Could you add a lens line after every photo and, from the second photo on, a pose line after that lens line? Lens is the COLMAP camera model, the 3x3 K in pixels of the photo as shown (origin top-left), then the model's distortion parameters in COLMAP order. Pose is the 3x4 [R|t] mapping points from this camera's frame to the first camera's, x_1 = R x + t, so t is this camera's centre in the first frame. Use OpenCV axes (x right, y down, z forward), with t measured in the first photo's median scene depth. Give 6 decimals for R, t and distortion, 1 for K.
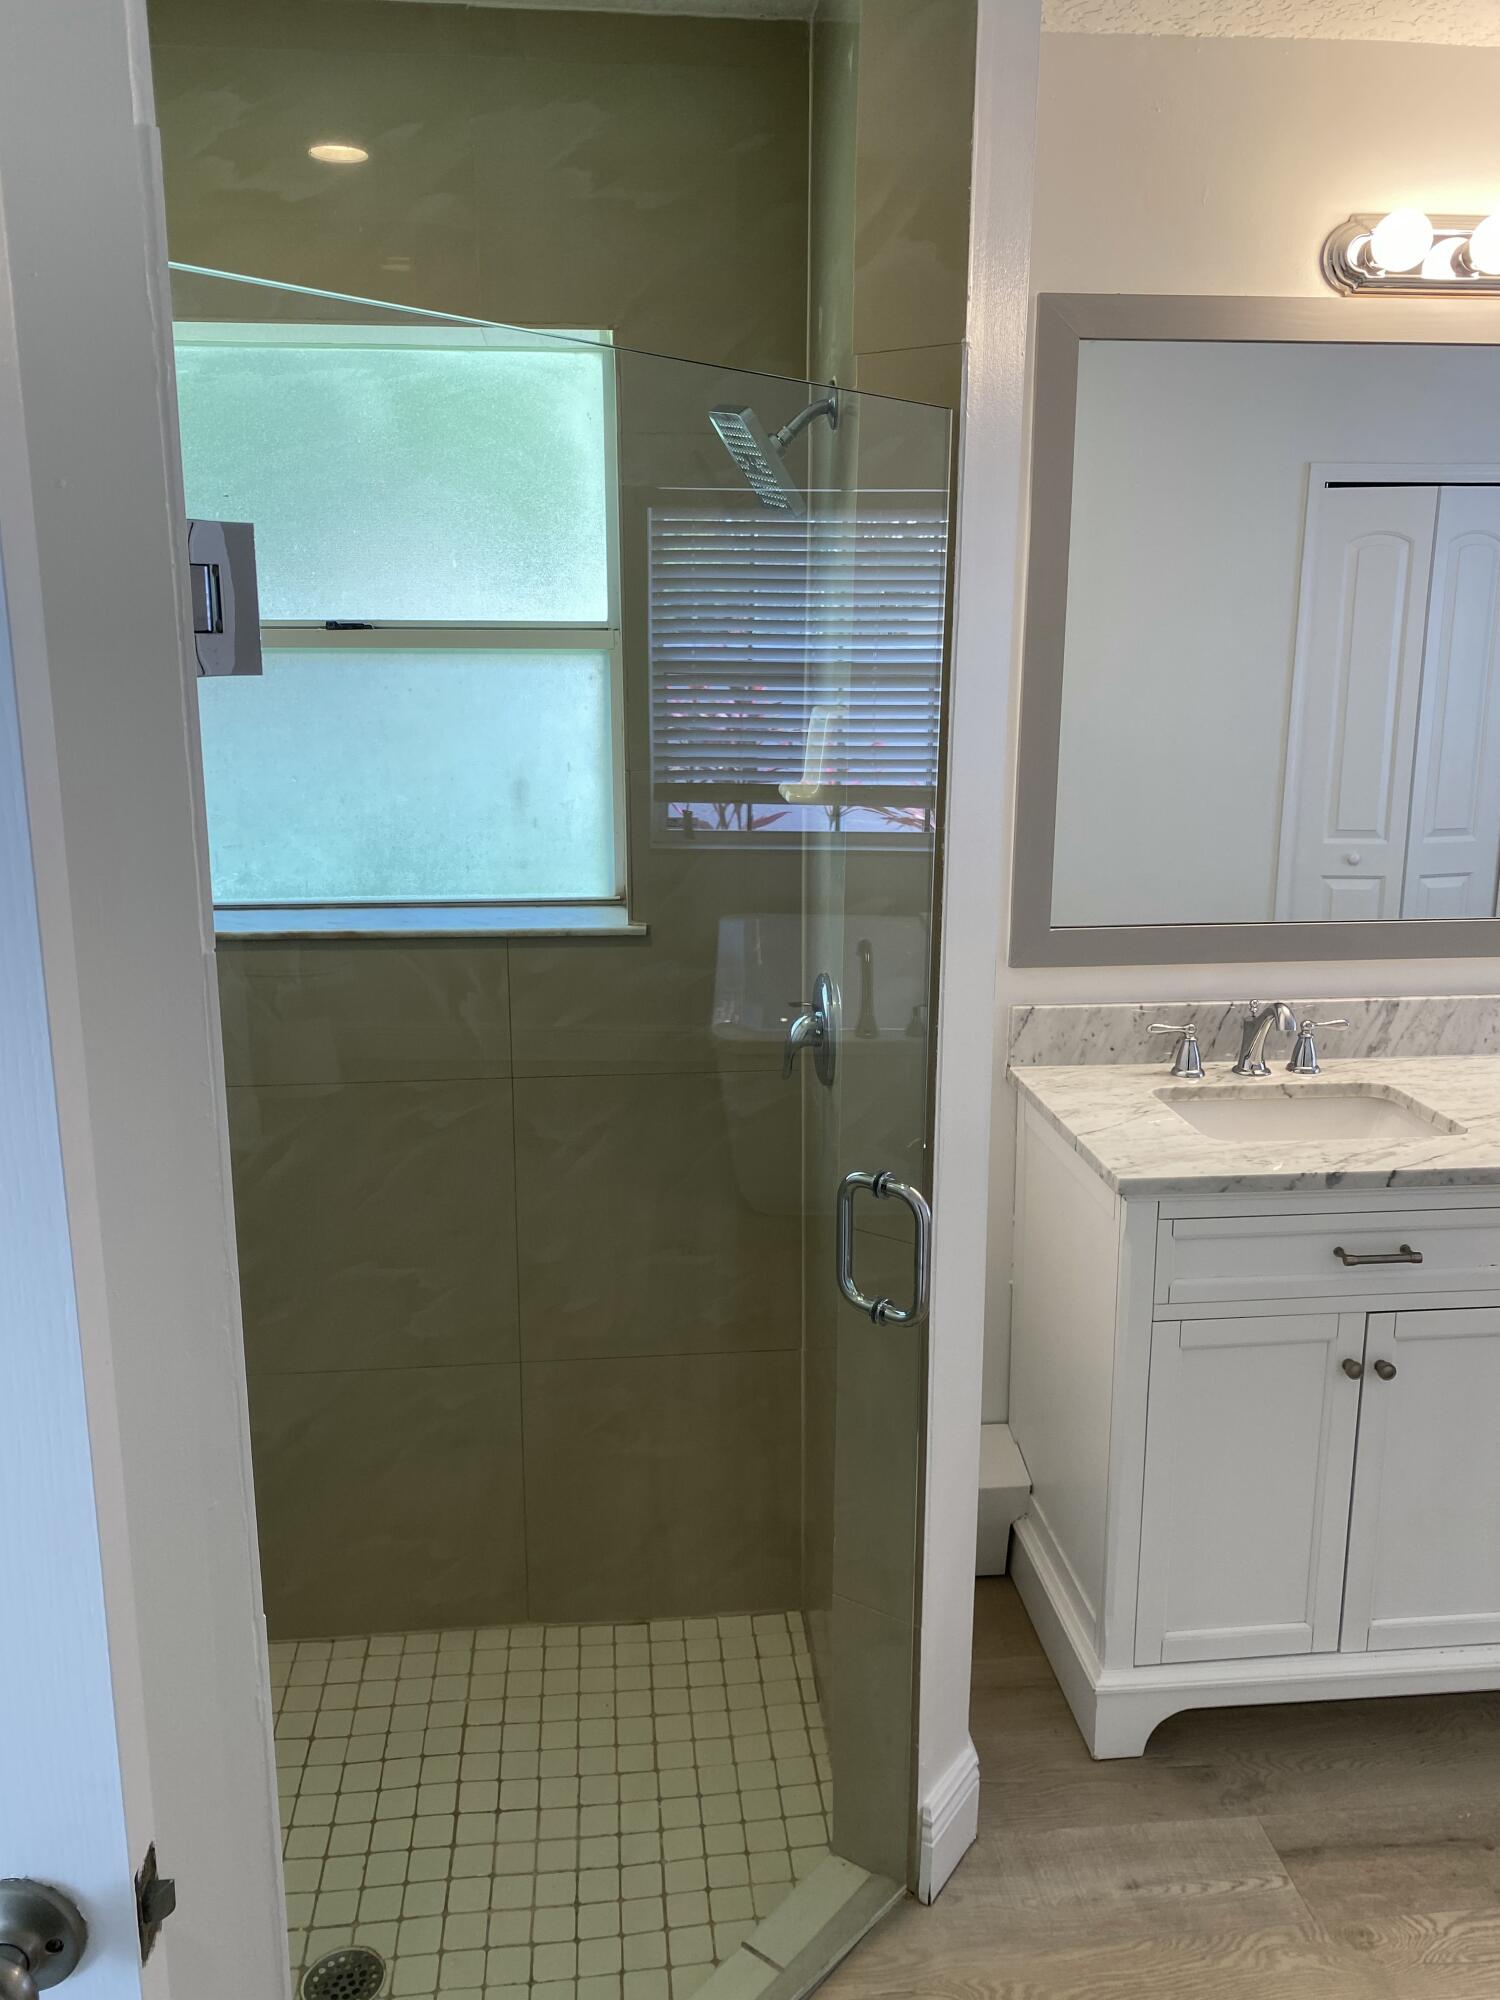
lens RADIAL K [[1483.5, 0, 753.3], [0, 1483.5, 997.2], [0, 0, 1]] dist [0.009240, -0.004321]
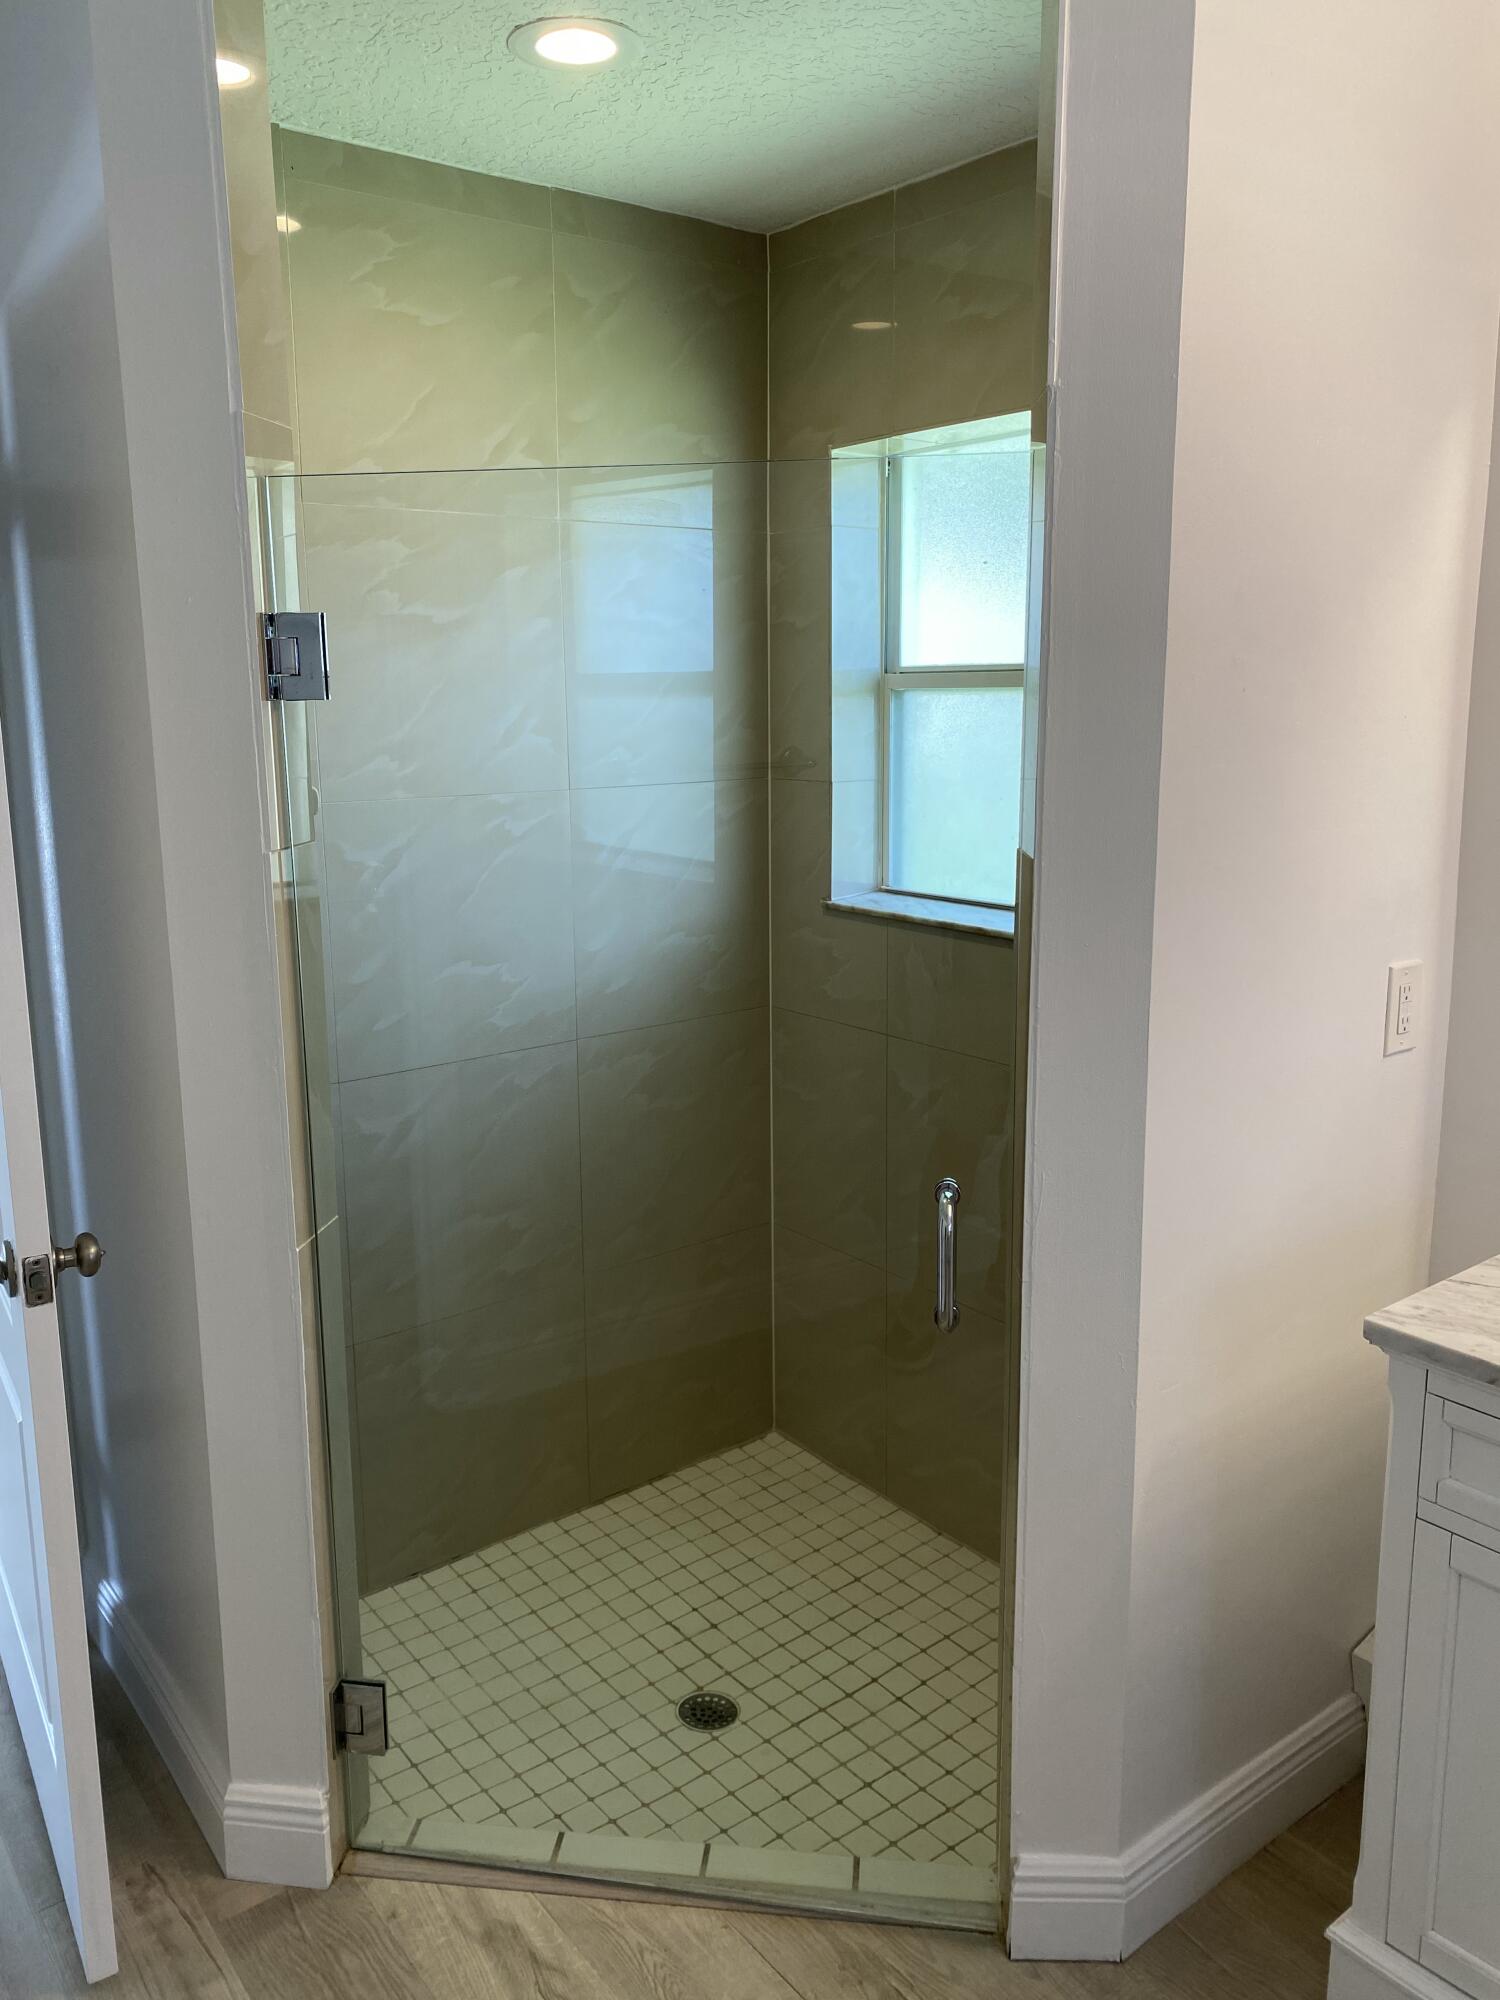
lens RADIAL K [[1483.5, 0, 753.8], [0, 1483.5, 1008.6], [0, 0, 1]] dist [0.009240, -0.004321]
pose [[0.547215, 0.168488, -0.819858, 0.693775], [-0.183760, 0.979815, 0.078710, -0.049324], [0.816571, 0.107586, 0.567131, 0.225711]]
